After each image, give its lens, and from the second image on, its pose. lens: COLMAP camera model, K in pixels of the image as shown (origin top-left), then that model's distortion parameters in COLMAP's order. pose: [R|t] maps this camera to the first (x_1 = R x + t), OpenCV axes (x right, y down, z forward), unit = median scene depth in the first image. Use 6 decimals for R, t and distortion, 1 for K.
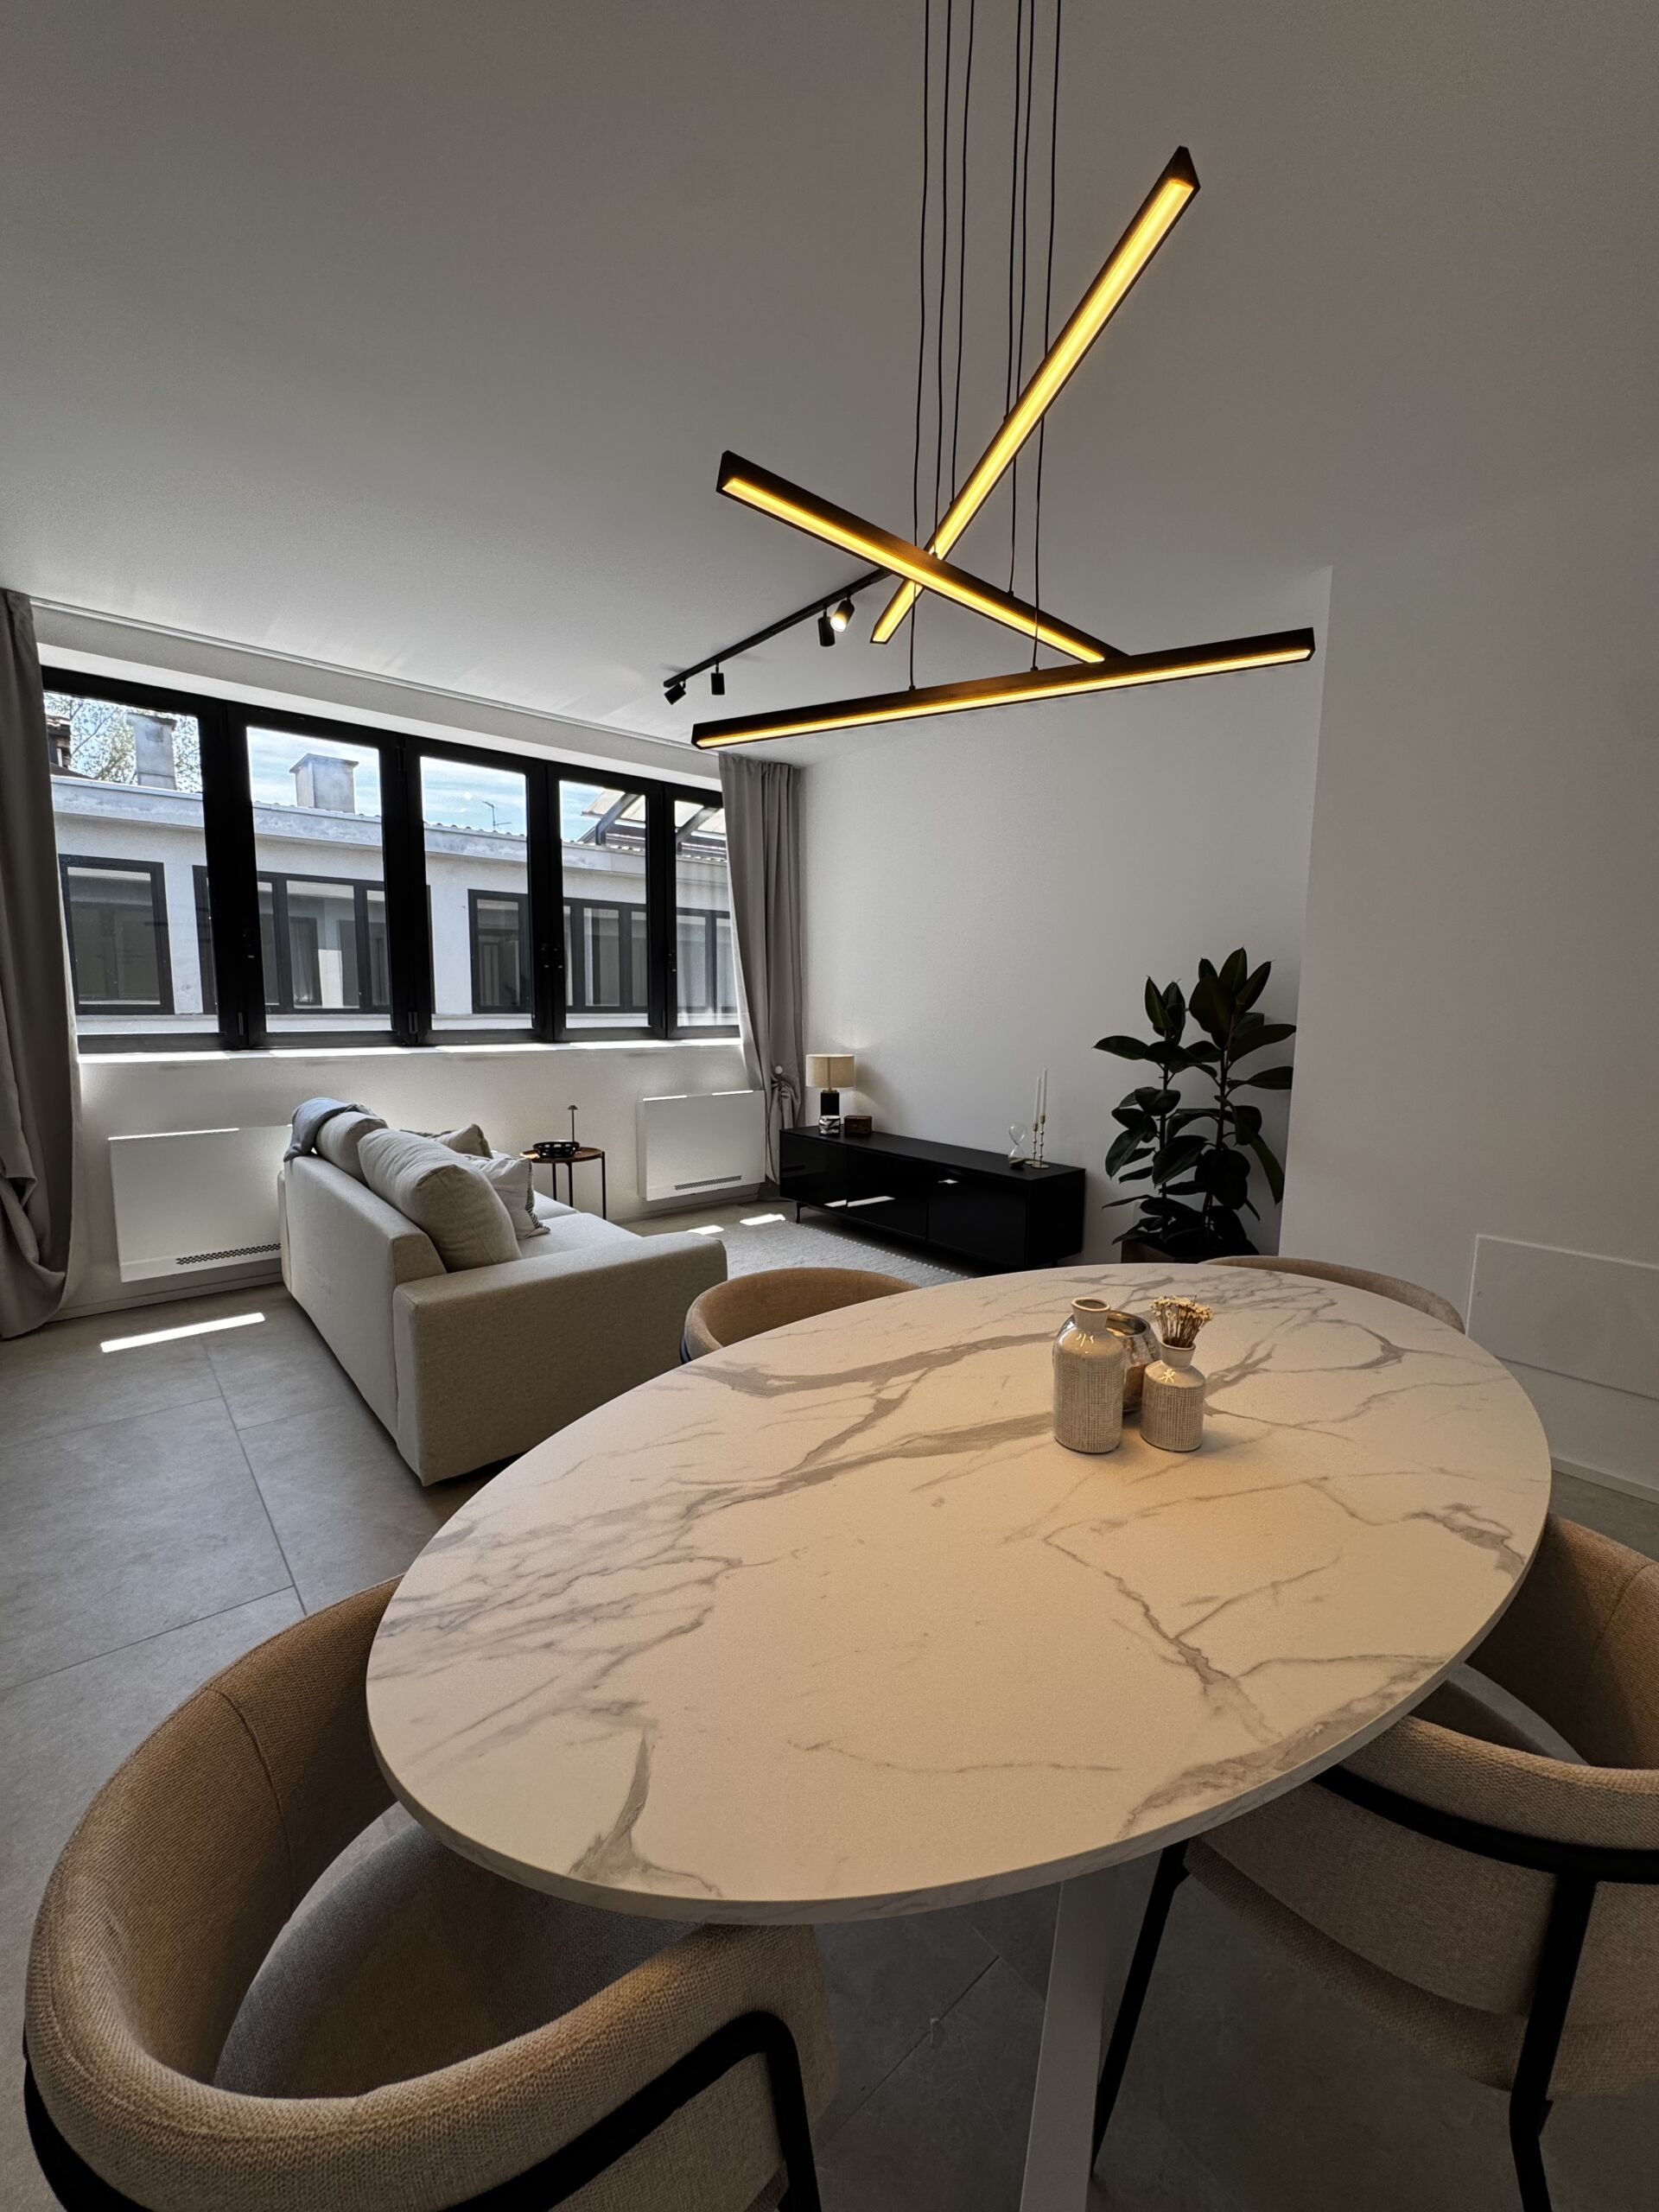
lens RADIAL K [[887.2, 0, 830.1], [0, 887.2, 1103.9], [0, 0, 1]] dist [-0.003627, -0.000020]
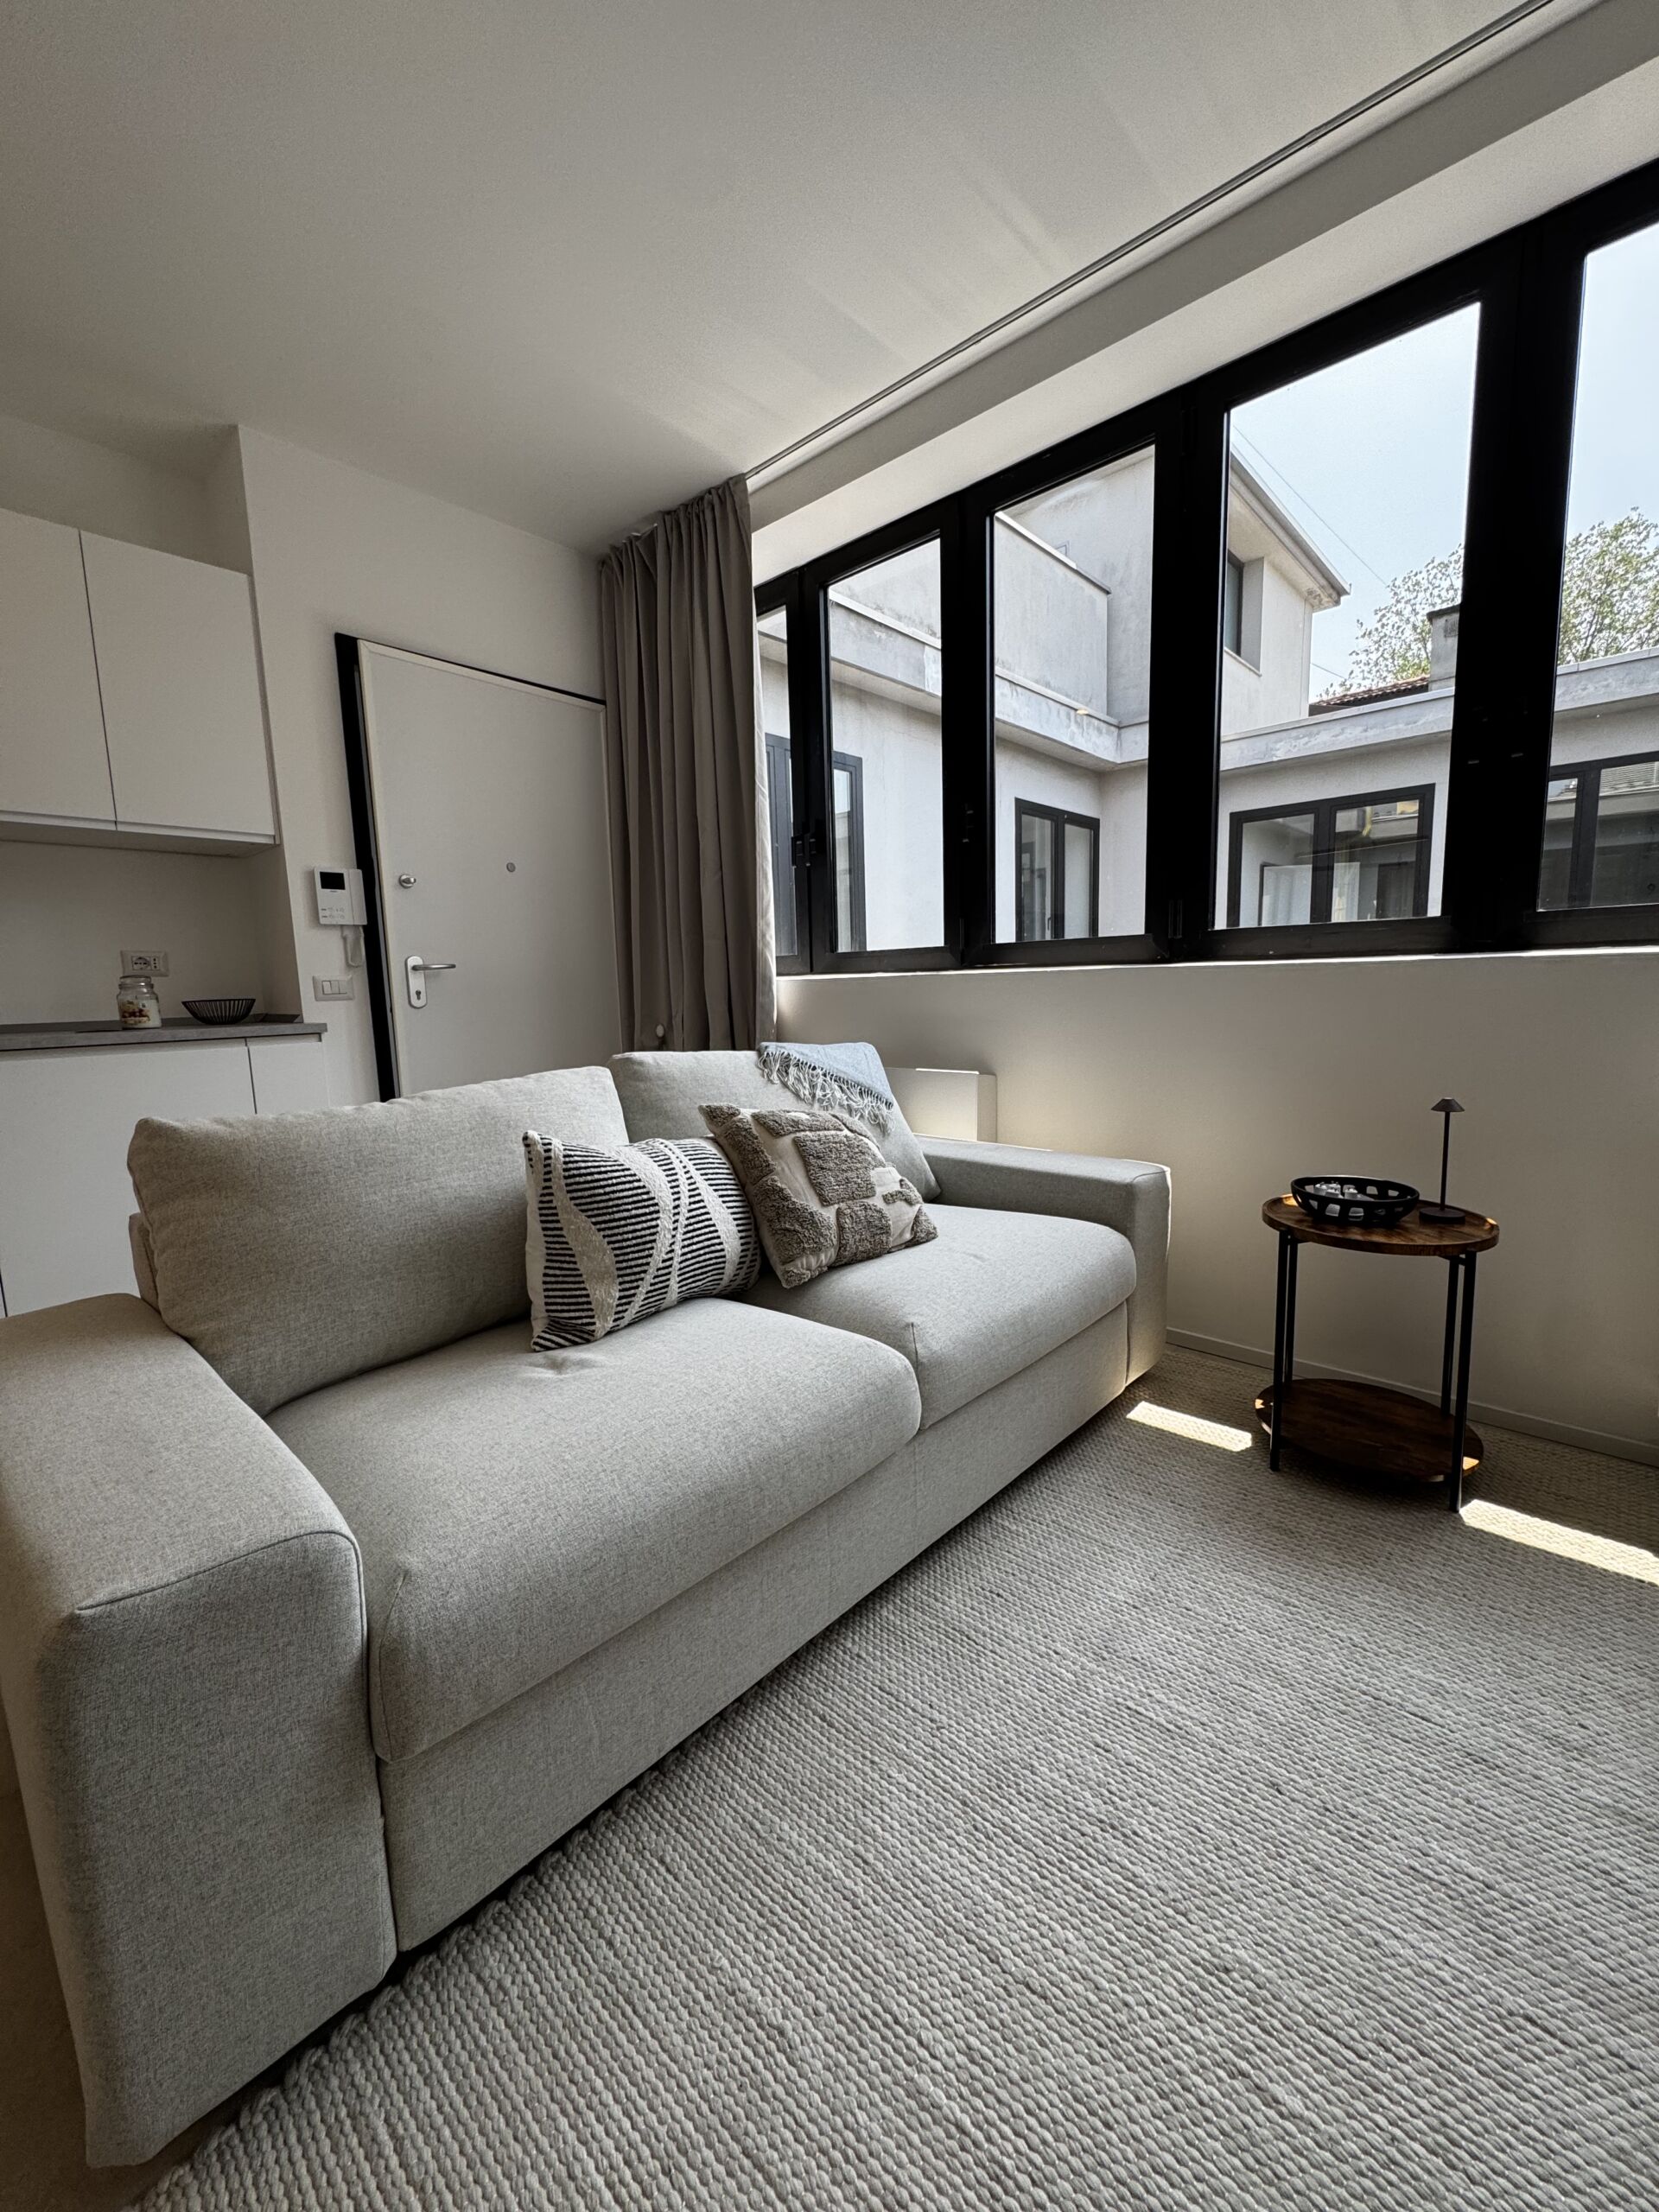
lens RADIAL K [[885.6, 0, 830.7], [0, 885.6, 1103.4], [0, 0, 1]] dist [-0.003909, 0.000379]
pose [[0.121901, 0.114637, -0.985900, 0.100877], [-0.090624, 0.990444, 0.103960, -0.018290], [0.988396, 0.076674, 0.131125, 0.973499]]
